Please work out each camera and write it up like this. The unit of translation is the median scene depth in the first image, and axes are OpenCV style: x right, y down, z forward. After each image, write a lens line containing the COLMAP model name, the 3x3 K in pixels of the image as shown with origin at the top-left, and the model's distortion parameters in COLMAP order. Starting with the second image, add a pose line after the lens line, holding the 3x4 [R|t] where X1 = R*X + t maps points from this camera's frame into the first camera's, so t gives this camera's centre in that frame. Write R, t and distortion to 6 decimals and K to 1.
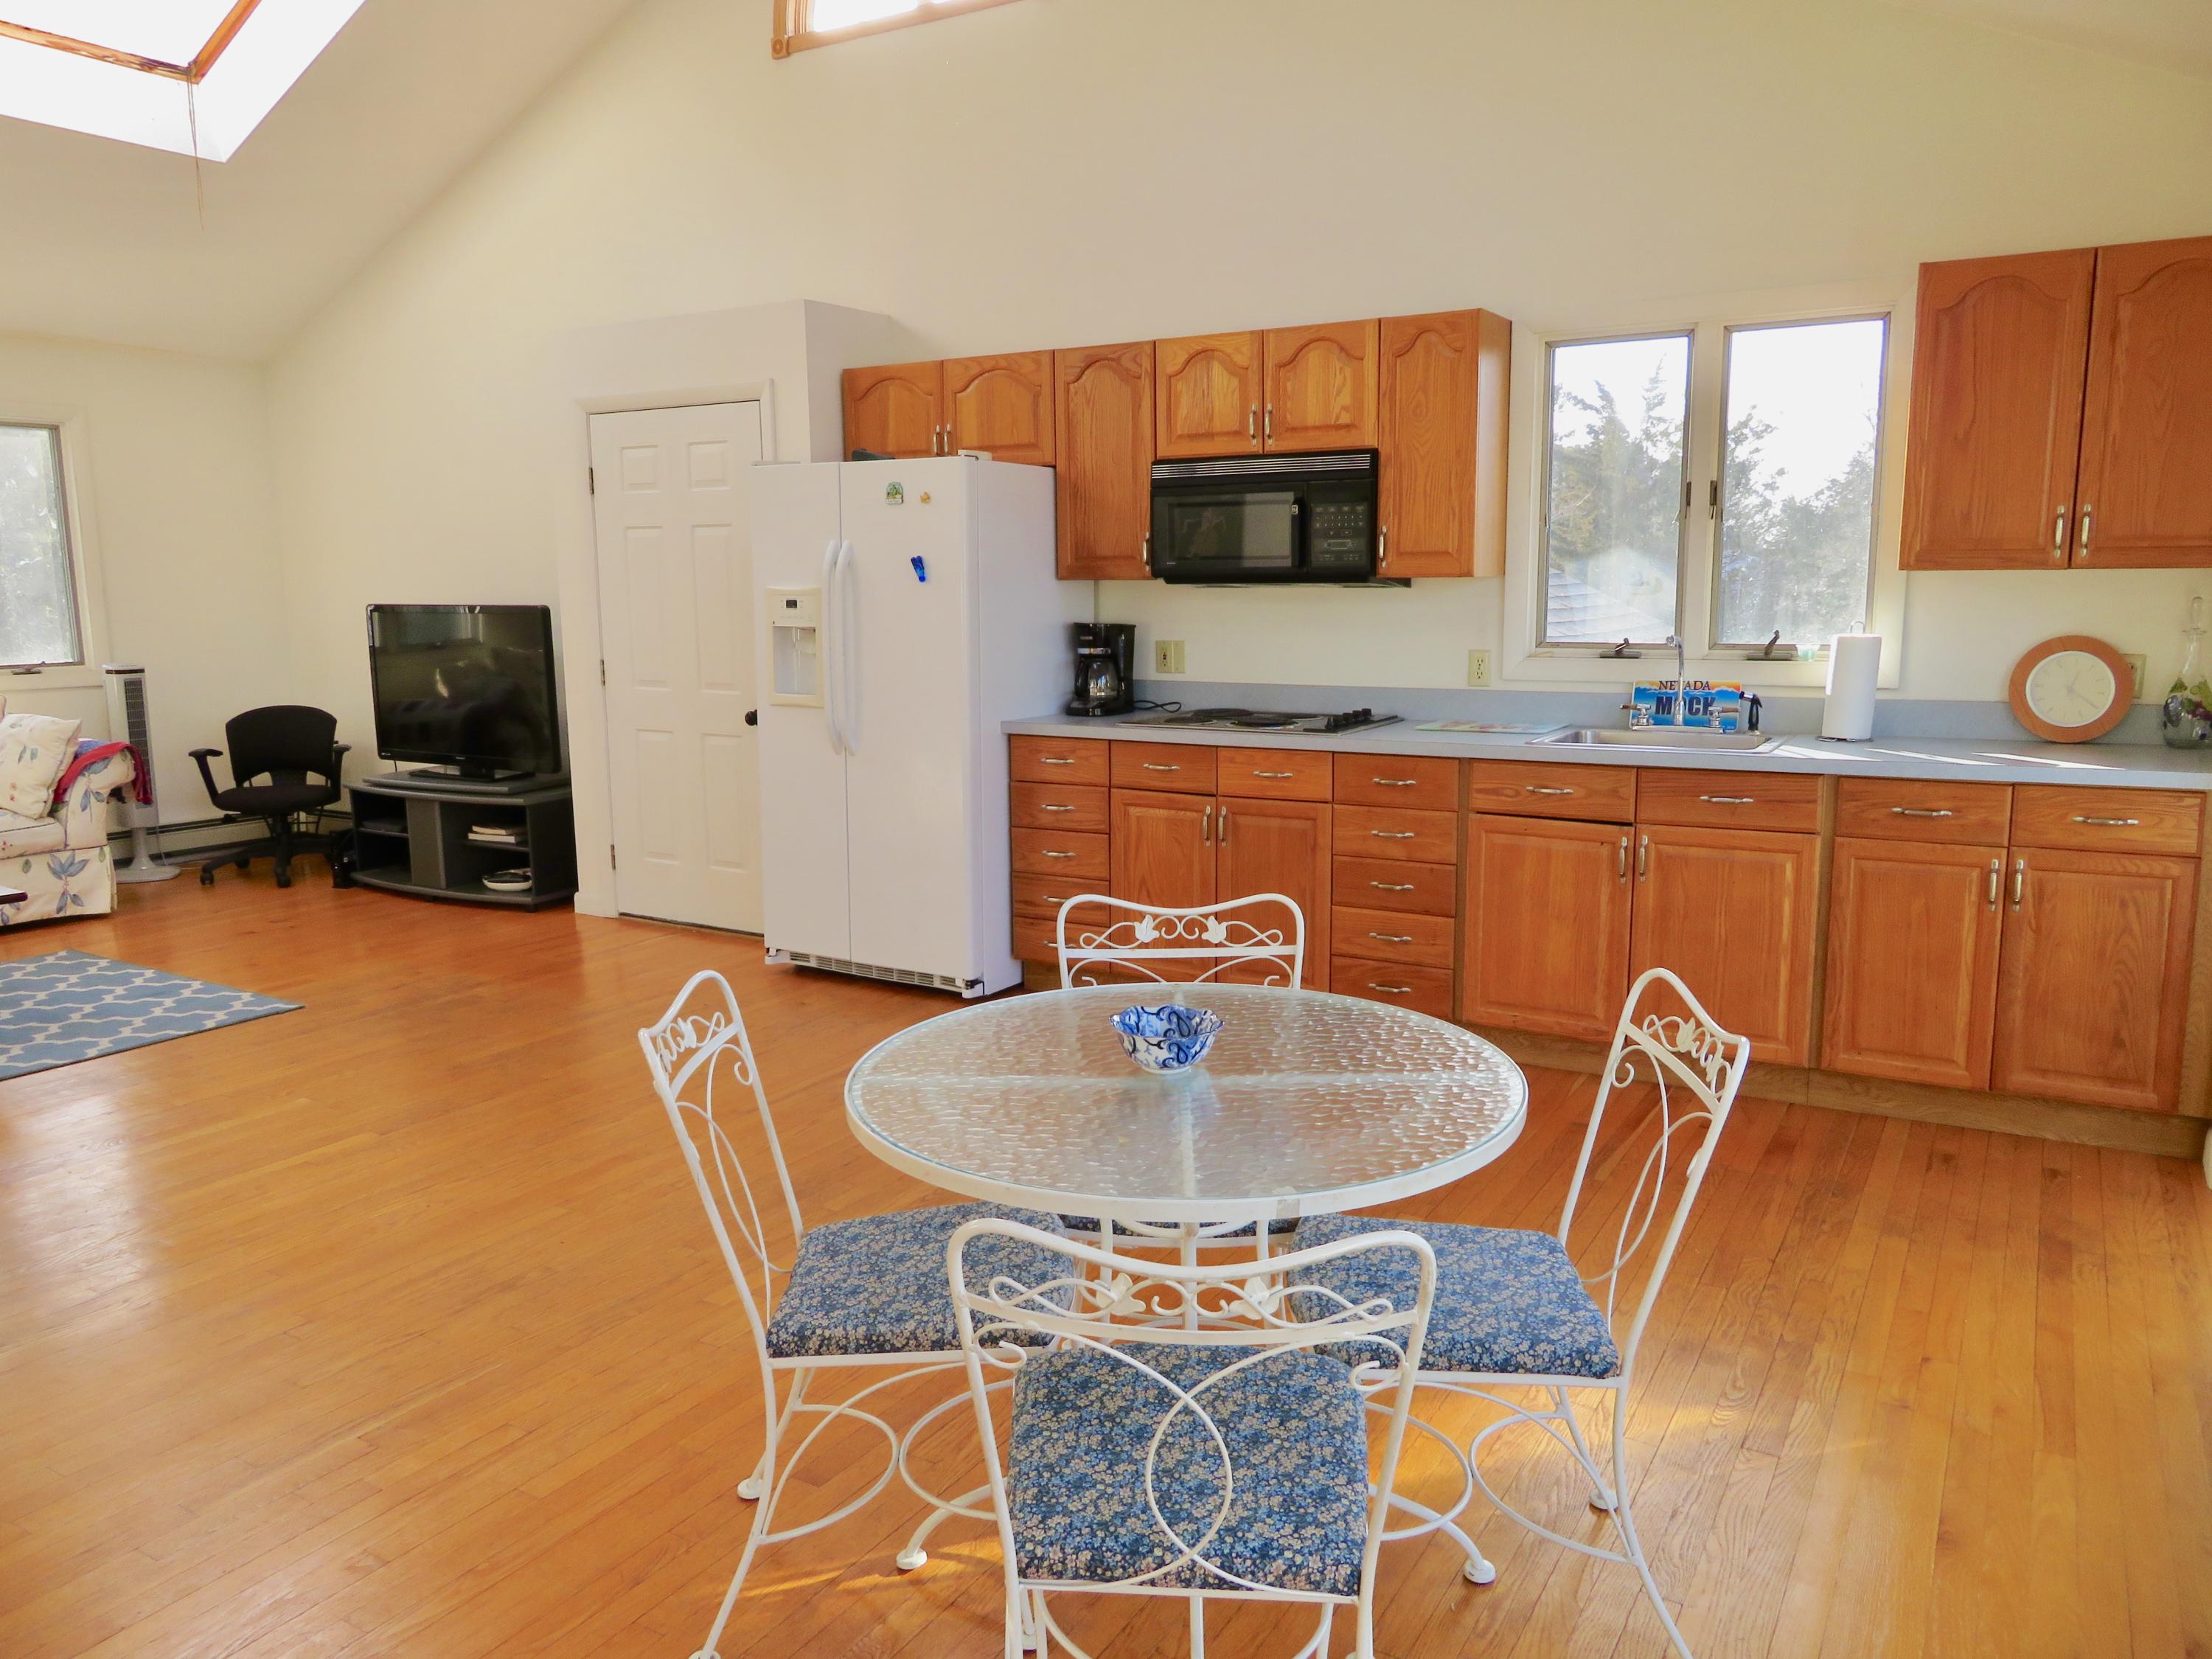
lens RADIAL K [[1580.6, 0, 1111.4], [0, 1580.6, 831.4], [0, 0, 1]] dist [-0.007508, 0.001202]
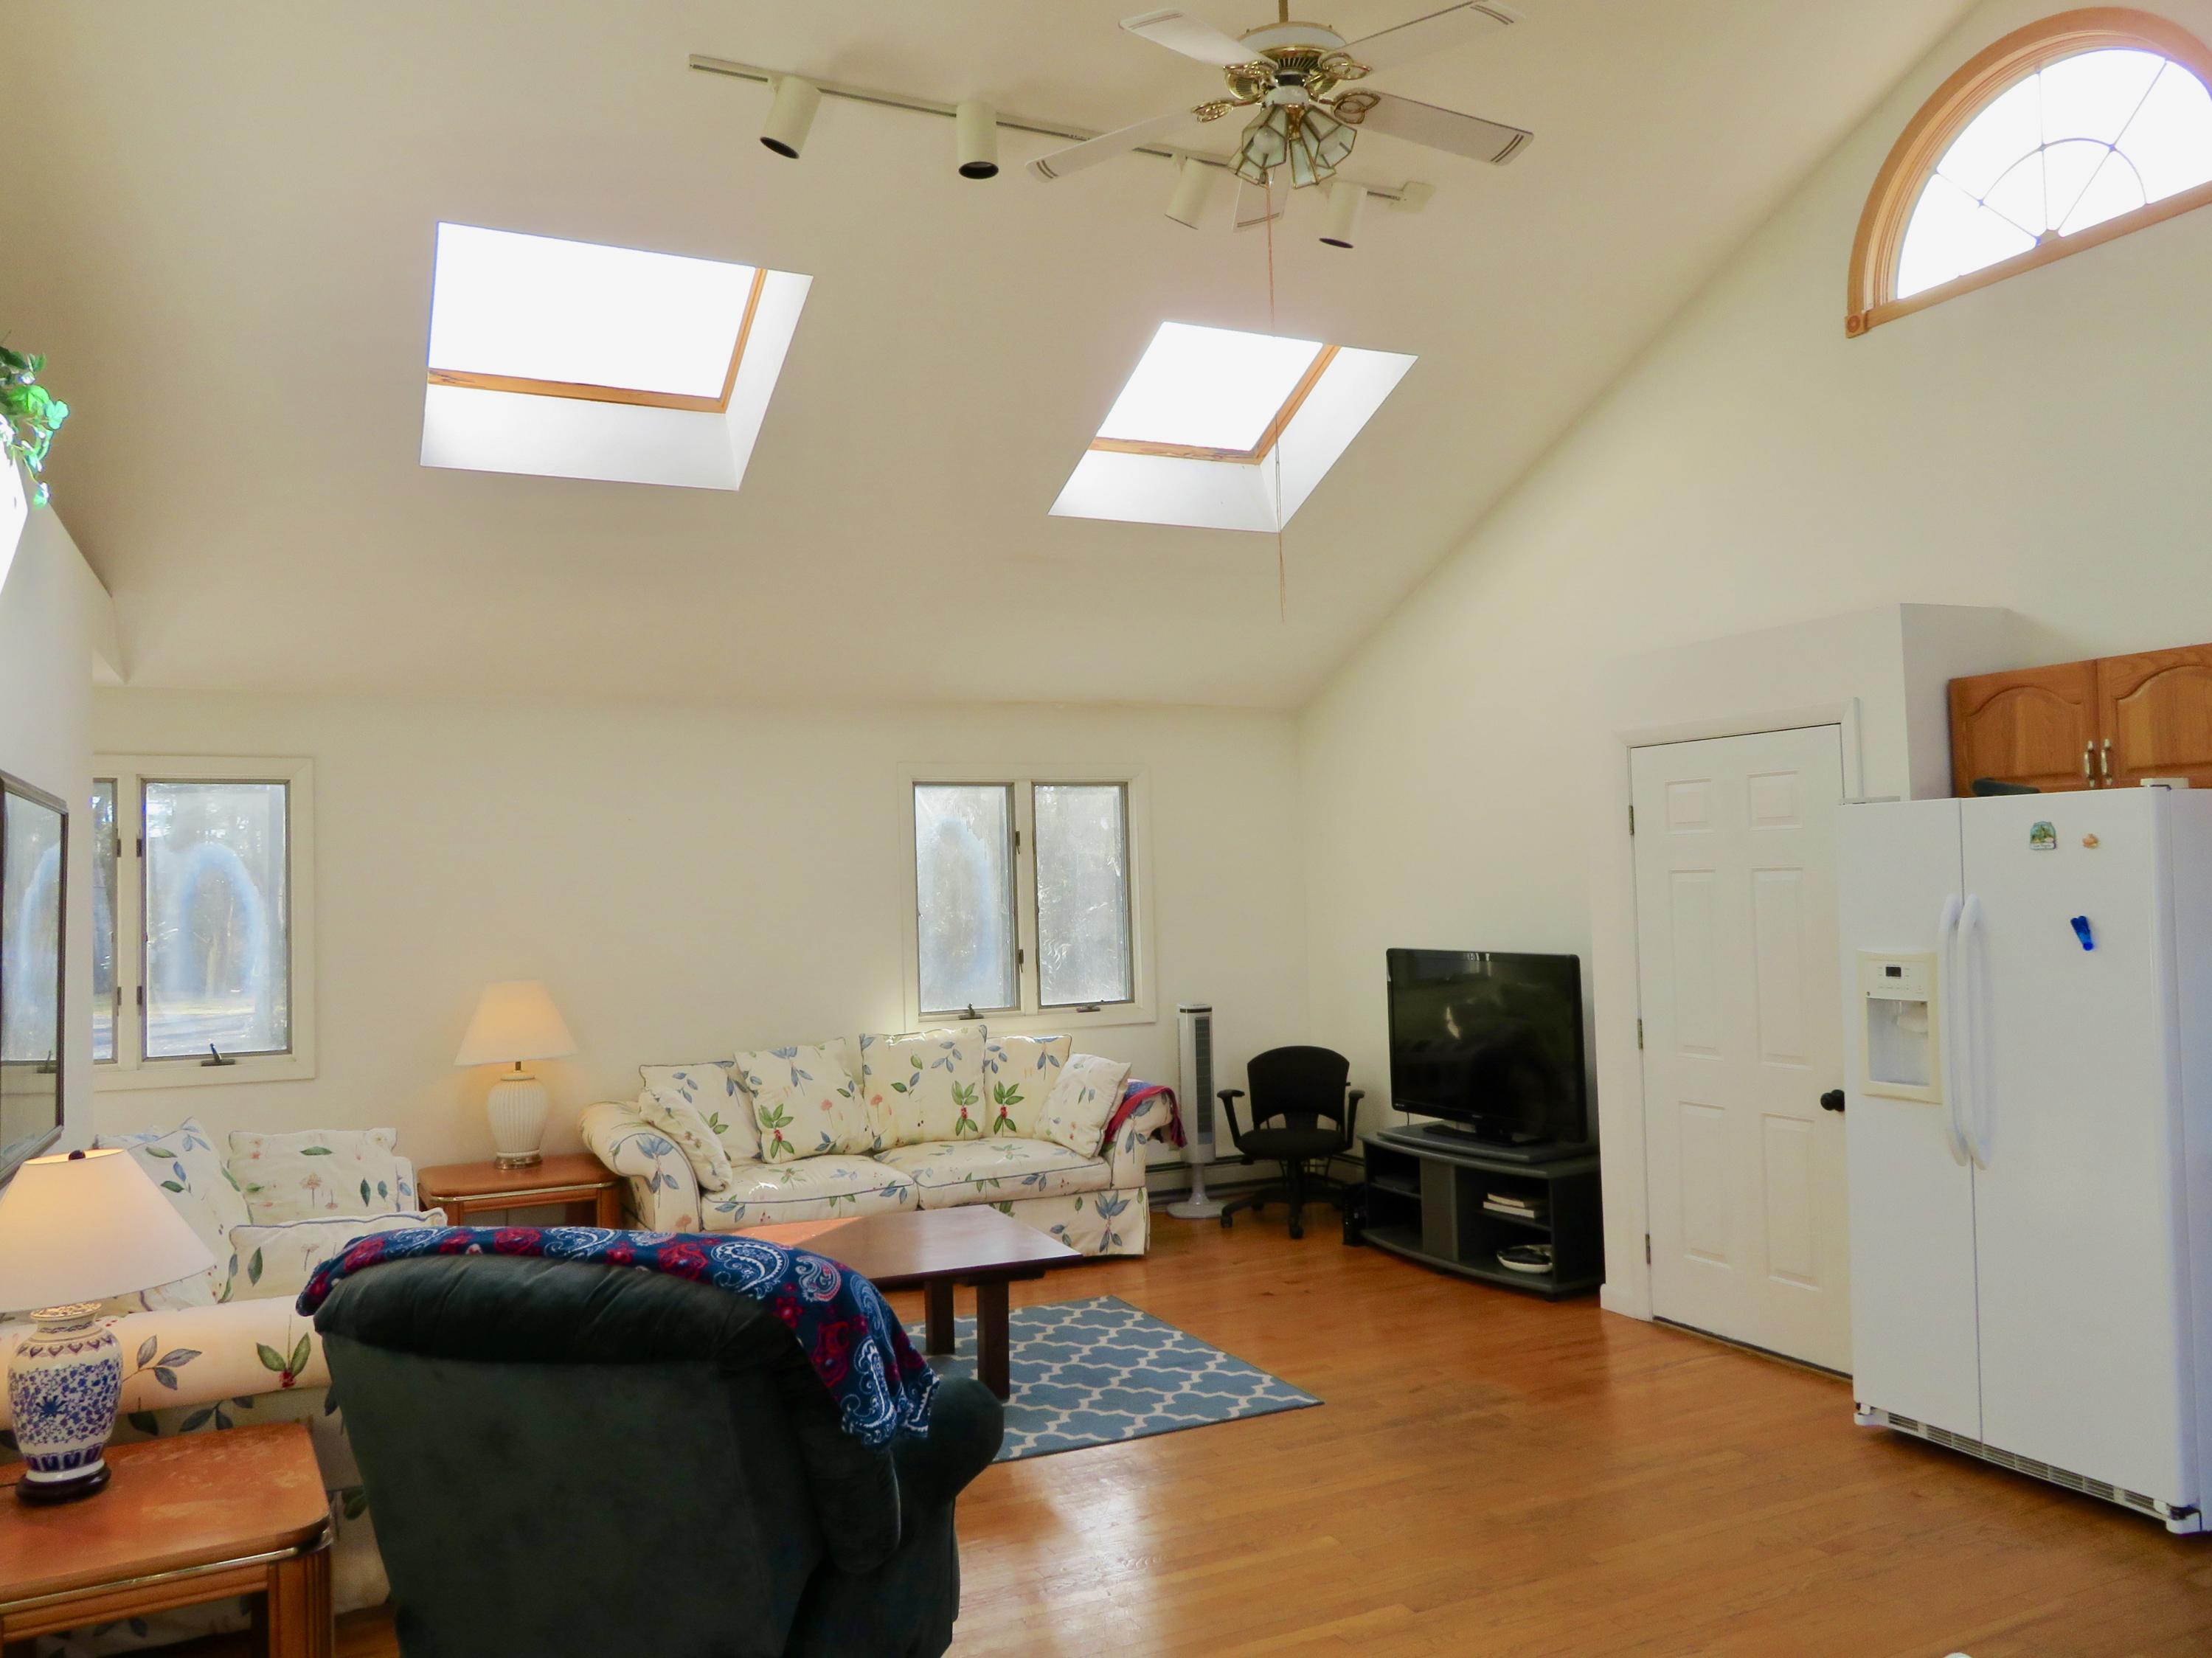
lens RADIAL K [[1677.6, 0, 1106.0], [0, 1677.6, 829.0], [0, 0, 1]] dist [-0.004565, 0.000955]
pose [[0.835862, -0.036489, -0.547725, -0.055645], [-0.062898, 0.984851, -0.161596, -0.043242], [0.545324, 0.169523, 0.820904, 0.055723]]
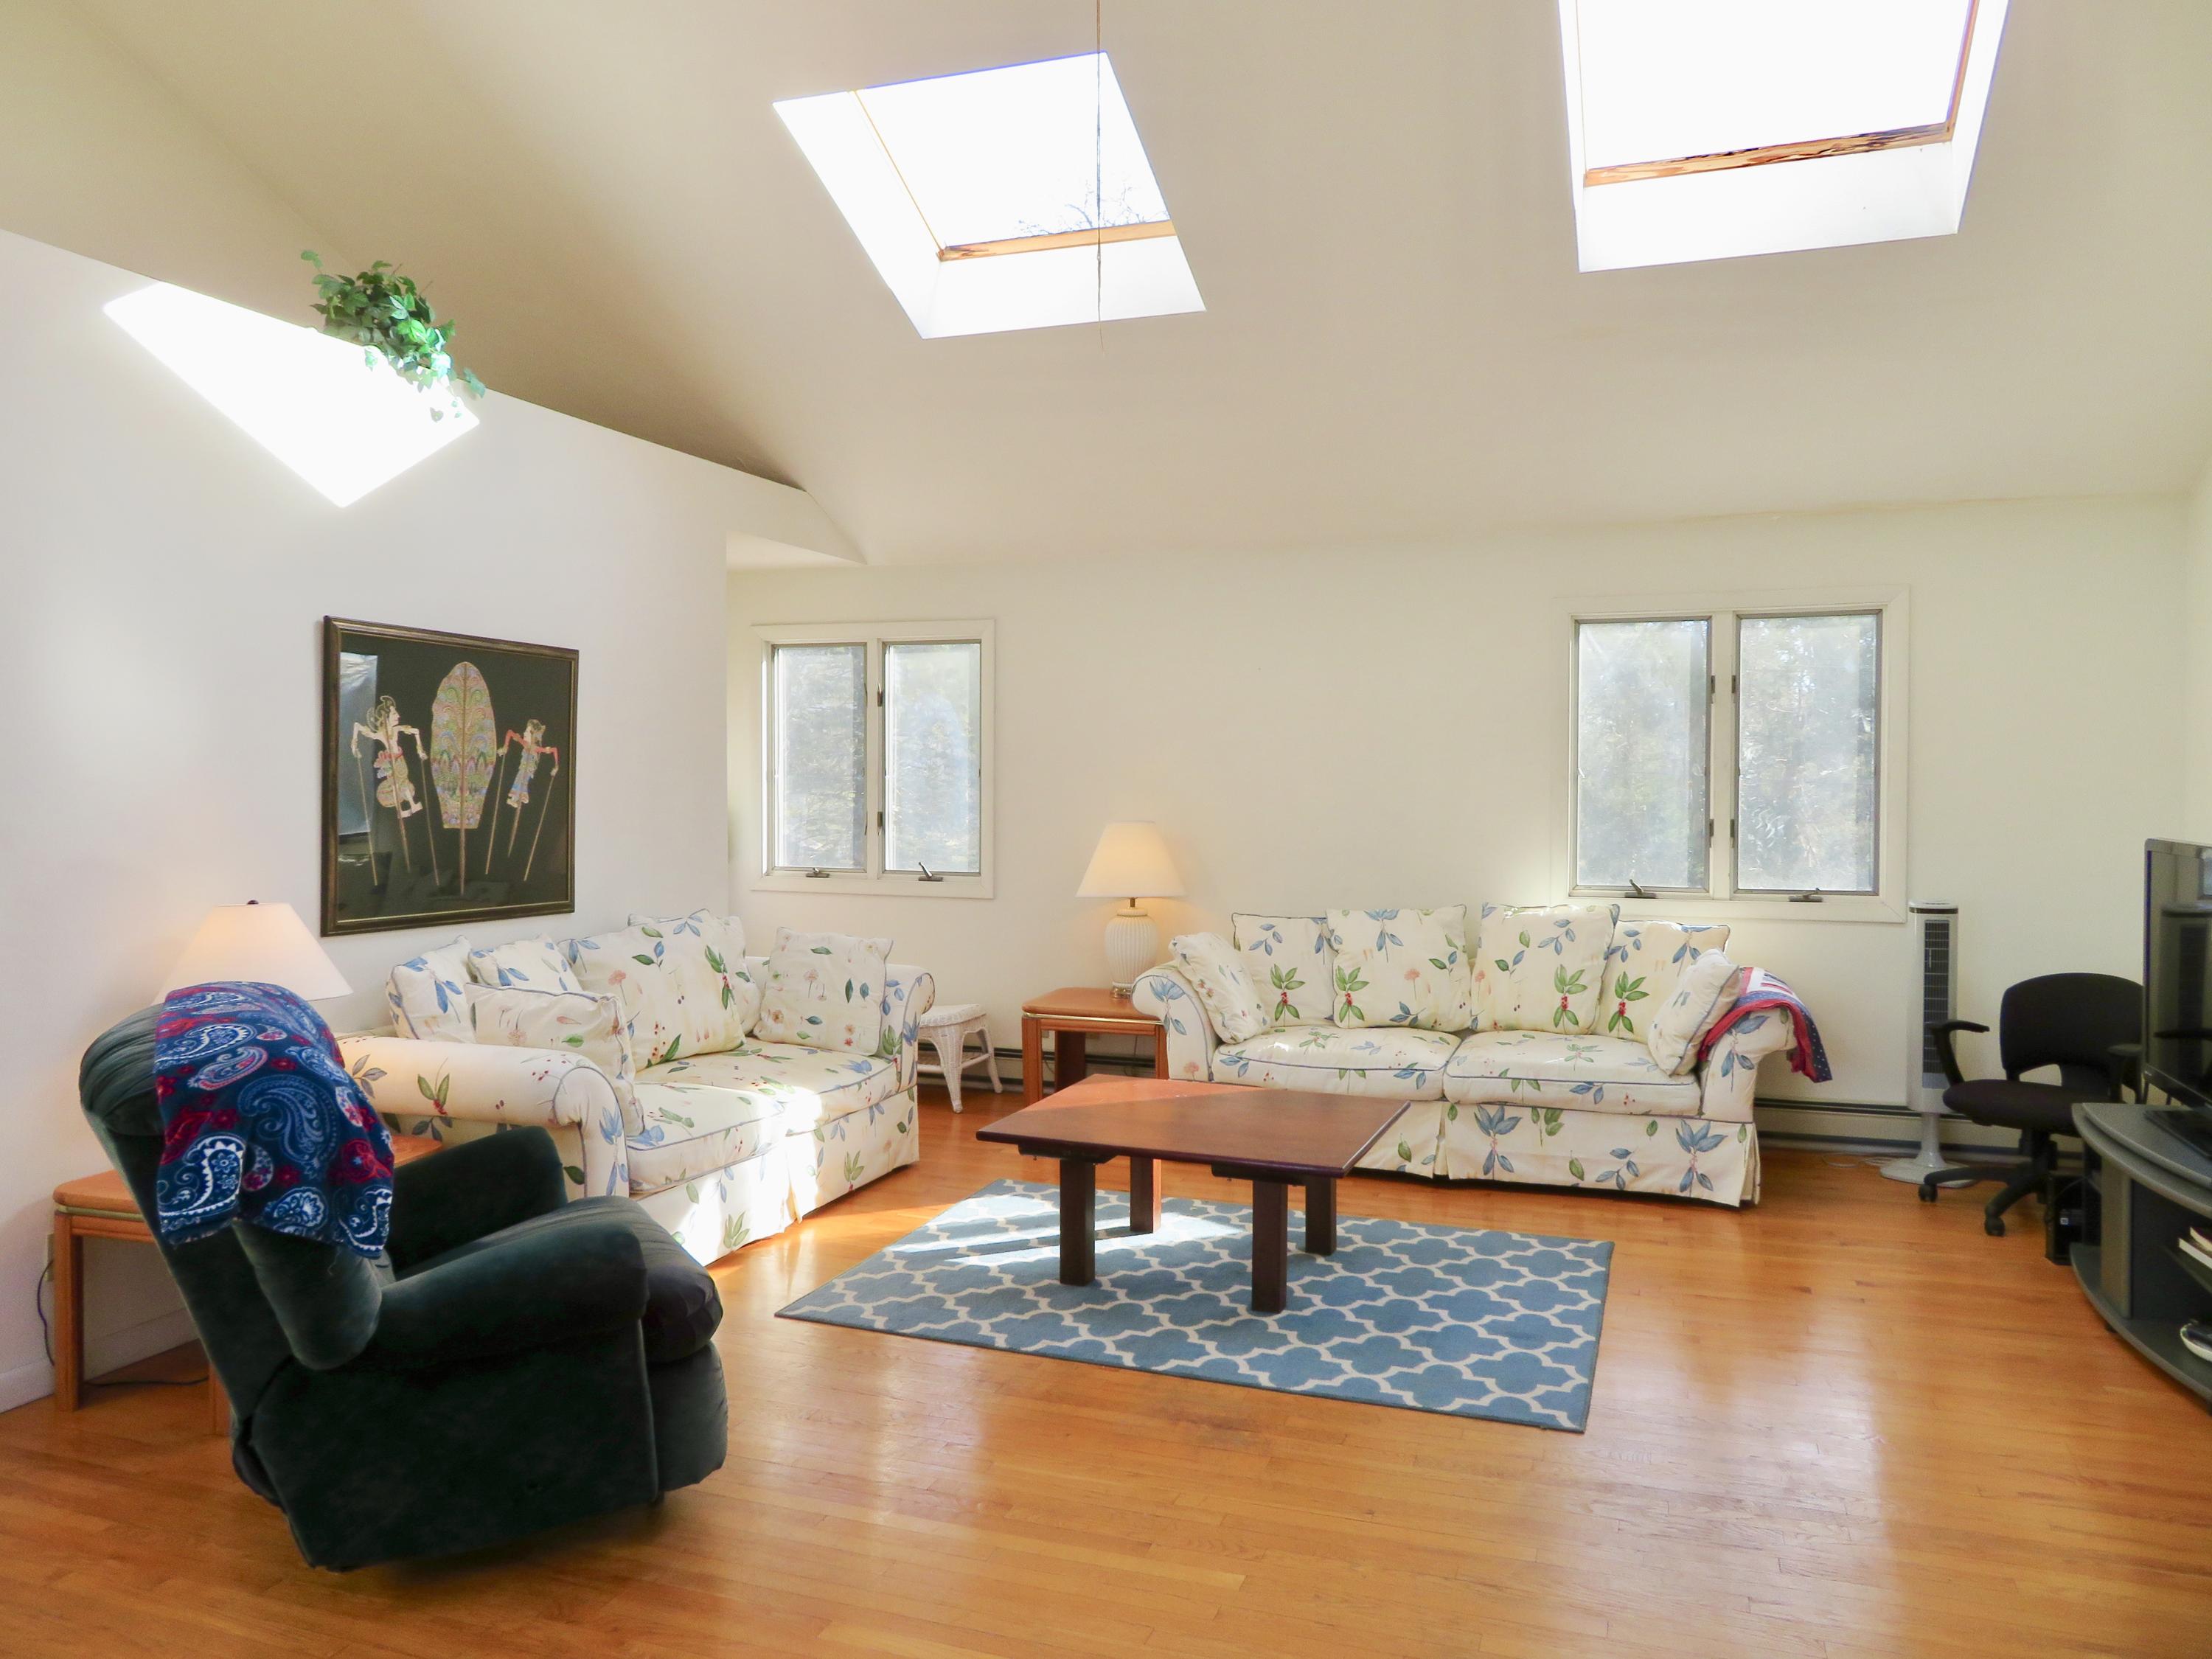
lens RADIAL K [[1580.6, 0, 1111.4], [0, 1580.6, 831.4], [0, 0, 1]] dist [-0.007508, 0.001202]
pose [[0.193920, 0.034328, -0.980417, 0.083180], [-0.154349, 0.988008, 0.004064, -0.093009], [0.968799, 0.150538, 0.196893, 0.517208]]
